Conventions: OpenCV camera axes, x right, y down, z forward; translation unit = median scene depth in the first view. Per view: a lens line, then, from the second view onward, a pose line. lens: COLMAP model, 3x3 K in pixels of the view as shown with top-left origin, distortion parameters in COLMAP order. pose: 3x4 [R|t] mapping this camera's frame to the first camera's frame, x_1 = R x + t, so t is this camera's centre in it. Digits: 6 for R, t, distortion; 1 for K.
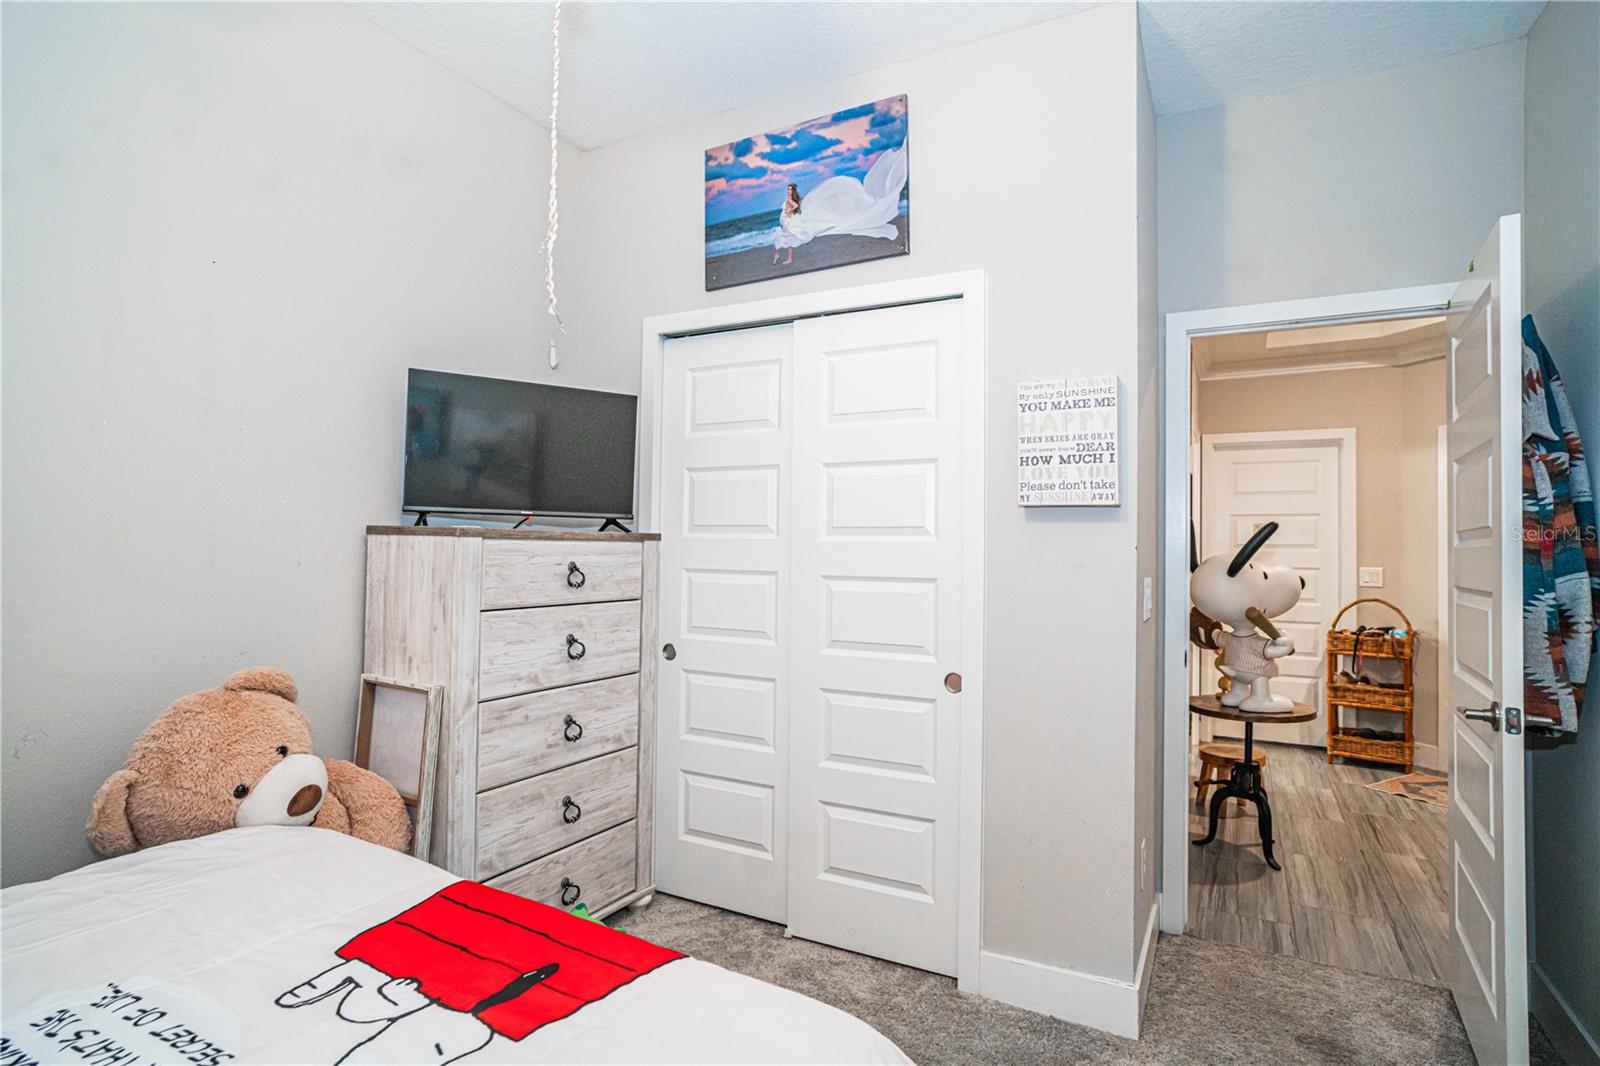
lens RADIAL K [[830.6, 0, 793.5], [0, 830.6, 529.2], [0, 0, 1]] dist [-0.045481, 0.027224]
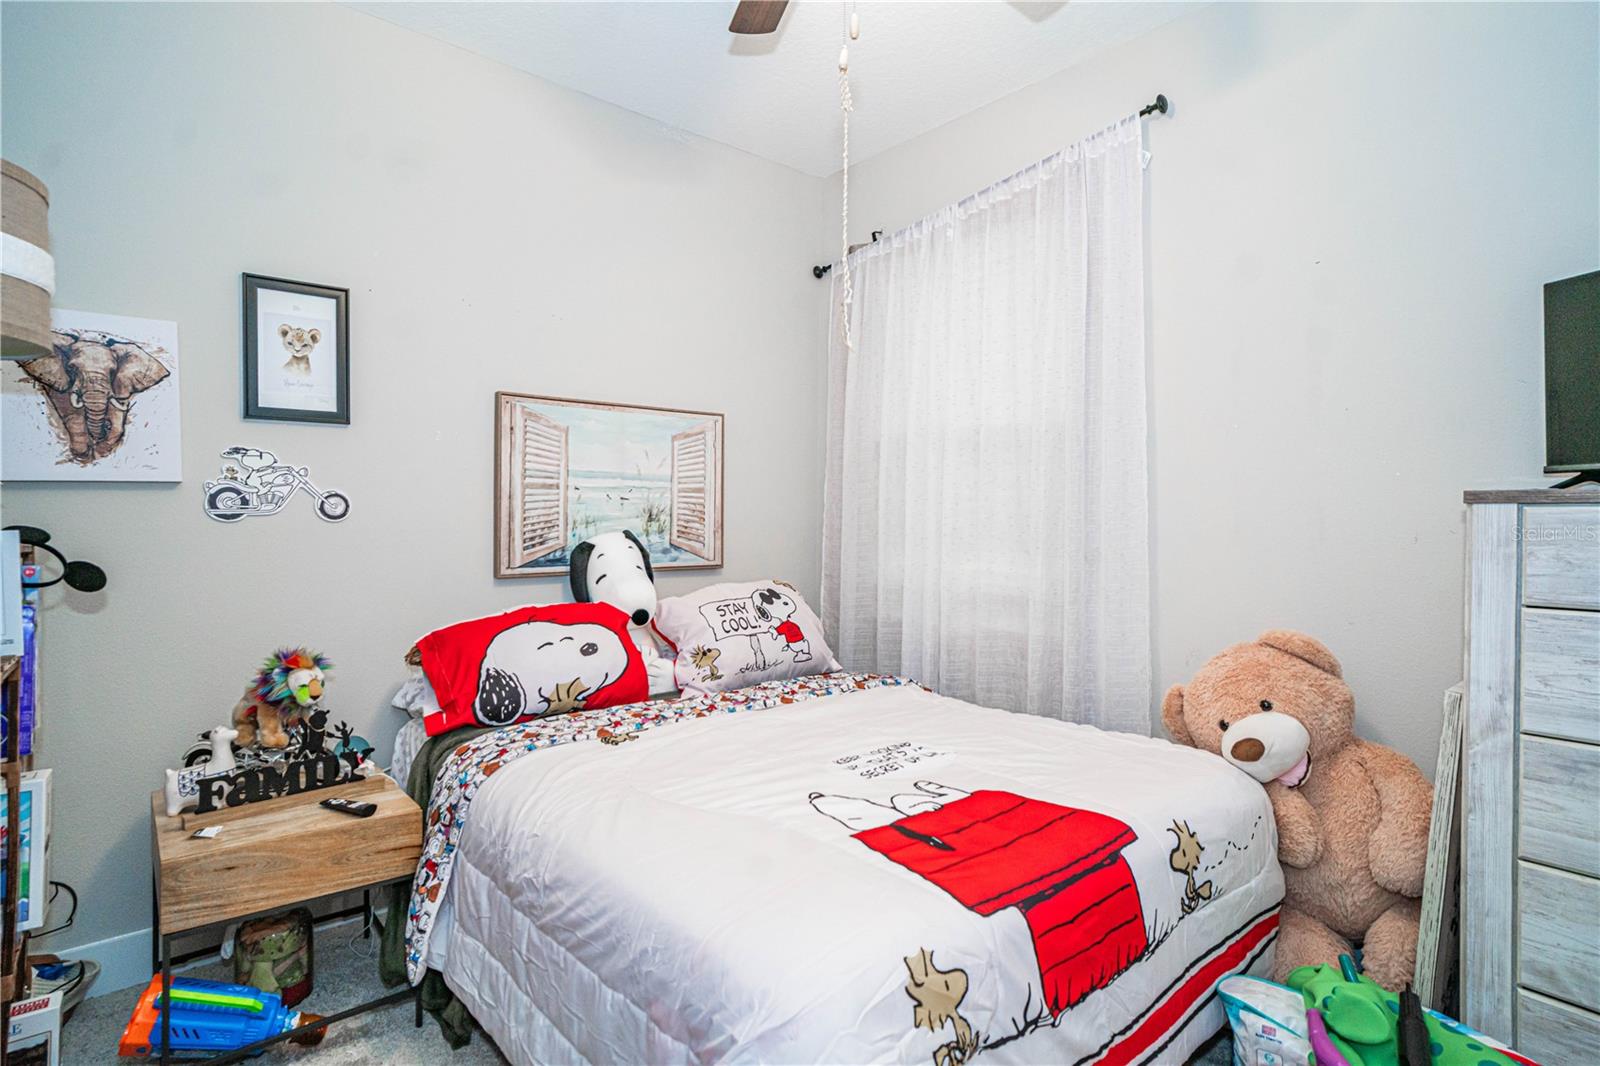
lens RADIAL K [[830.6, 0, 797.5], [0, 830.6, 526.5], [0, 0, 1]] dist [-0.045481, 0.027224]
pose [[-0.378255, -0.007817, -0.925668, 0.628608], [0.014131, 0.999799, -0.014217, 0.037110], [0.925593, -0.018458, -0.378069, 0.830093]]
